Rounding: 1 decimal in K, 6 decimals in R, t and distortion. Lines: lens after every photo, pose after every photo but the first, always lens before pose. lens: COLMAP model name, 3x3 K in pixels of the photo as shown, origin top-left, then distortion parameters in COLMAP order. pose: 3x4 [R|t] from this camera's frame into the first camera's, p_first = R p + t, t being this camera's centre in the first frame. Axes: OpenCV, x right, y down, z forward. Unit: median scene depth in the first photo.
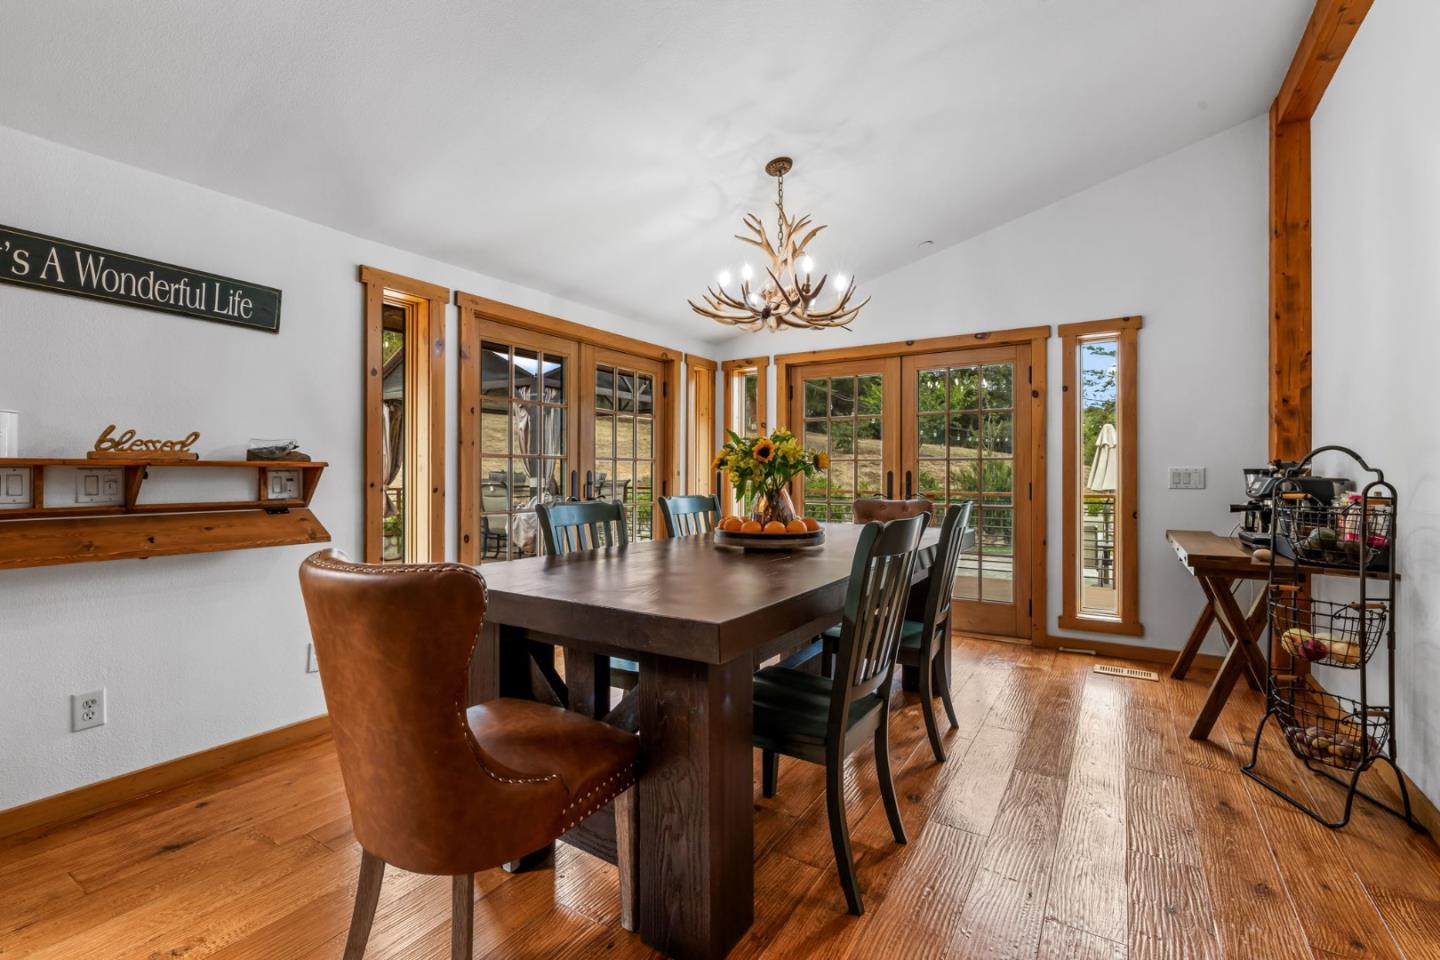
lens RADIAL K [[626.4, 0, 723.4], [0, 626.4, 469.1], [0, 0, 1]] dist [-0.003919, 0.000466]
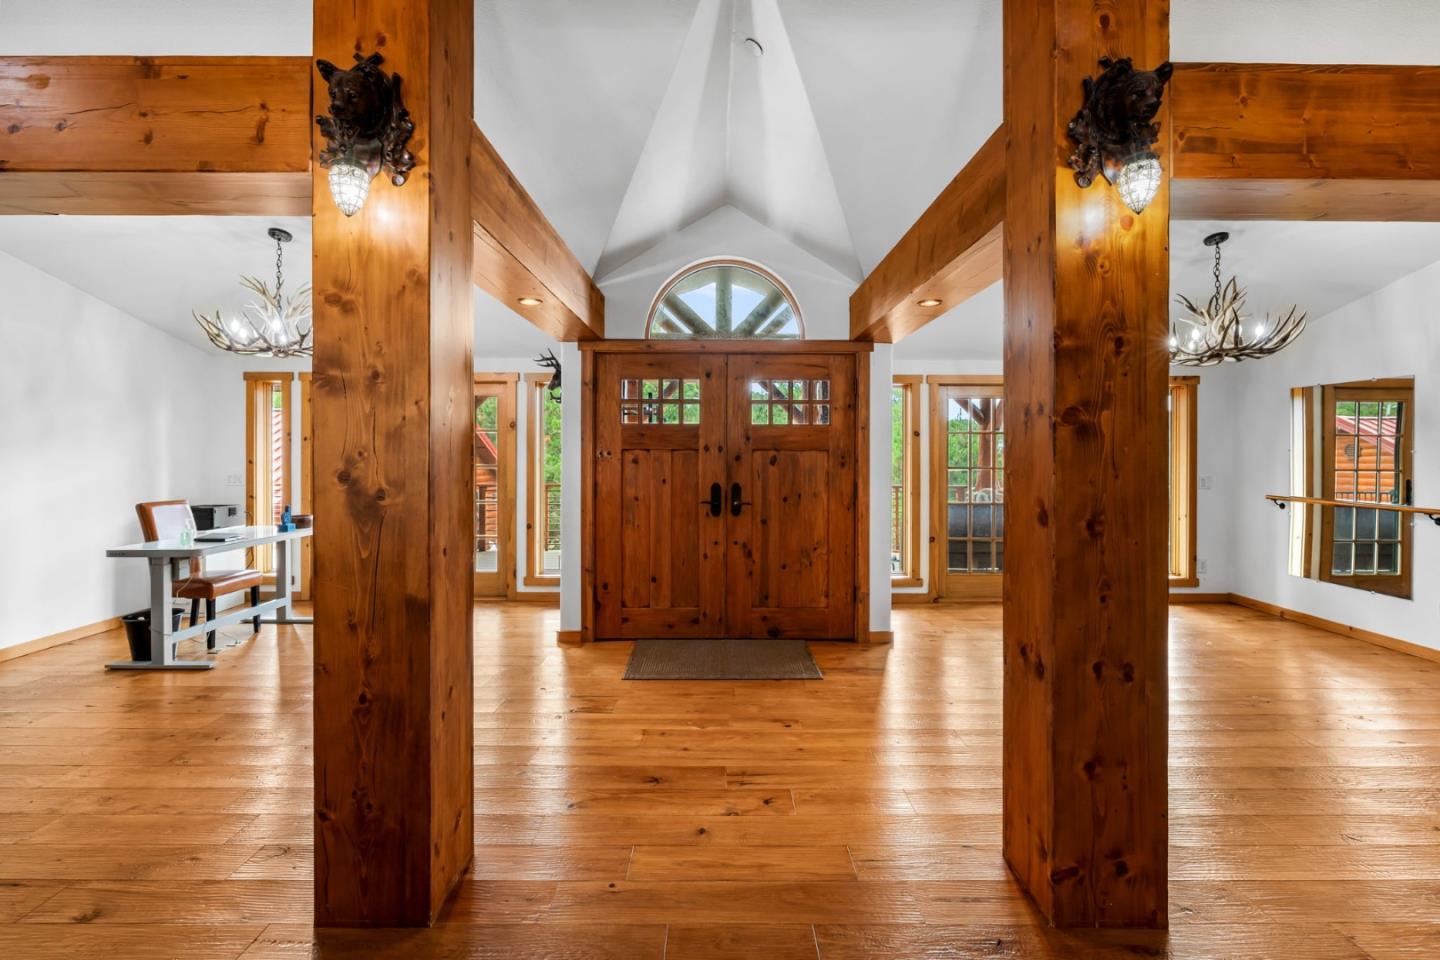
lens RADIAL K [[626.4, 0, 719.6], [0, 626.4, 450.7], [0, 0, 1]] dist [-0.003919, 0.000466]
pose [[0.838797, 0.001178, 0.544443, 0.131781], [-0.001391, 0.999999, -0.000020, -0.053686], [-0.544443, -0.000741, 0.838798, -0.432678]]
